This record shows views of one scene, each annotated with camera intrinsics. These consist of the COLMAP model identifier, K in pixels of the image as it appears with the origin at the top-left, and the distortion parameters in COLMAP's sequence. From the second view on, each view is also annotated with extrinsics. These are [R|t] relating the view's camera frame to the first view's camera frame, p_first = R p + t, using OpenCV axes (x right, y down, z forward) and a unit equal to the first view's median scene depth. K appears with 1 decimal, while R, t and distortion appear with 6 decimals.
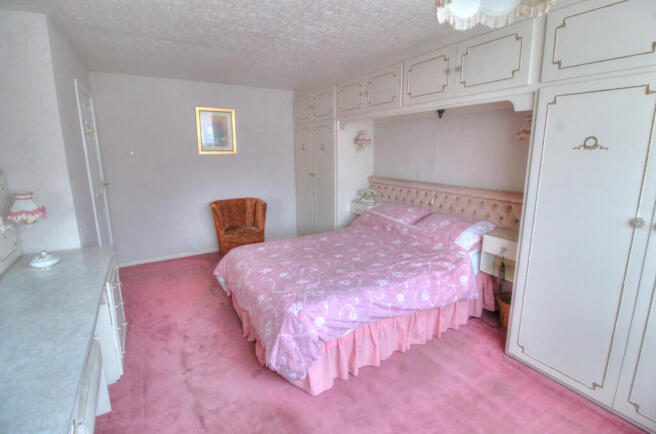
lens RADIAL K [[311.9, 0, 331.3], [0, 311.9, 214.0], [0, 0, 1]] dist [-0.020266, -0.002403]
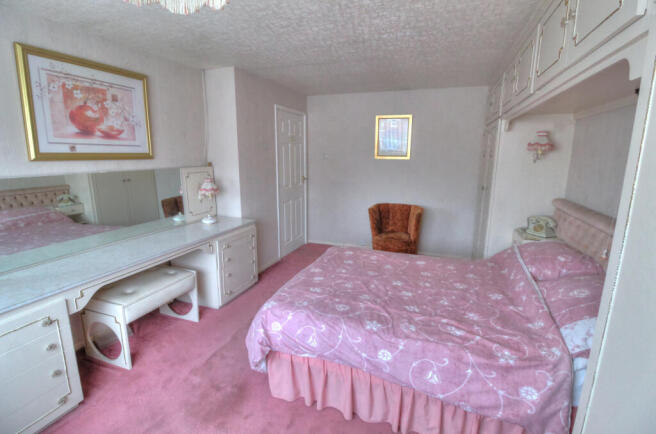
lens RADIAL K [[311.9, 0, 330.3], [0, 311.9, 215.4], [0, 0, 1]] dist [-0.020266, -0.002403]
pose [[0.610766, 0.166313, -0.774148, 0.578549], [-0.174833, 0.981888, 0.073007, -0.081985], [0.772268, 0.090756, 0.628781, 0.346239]]
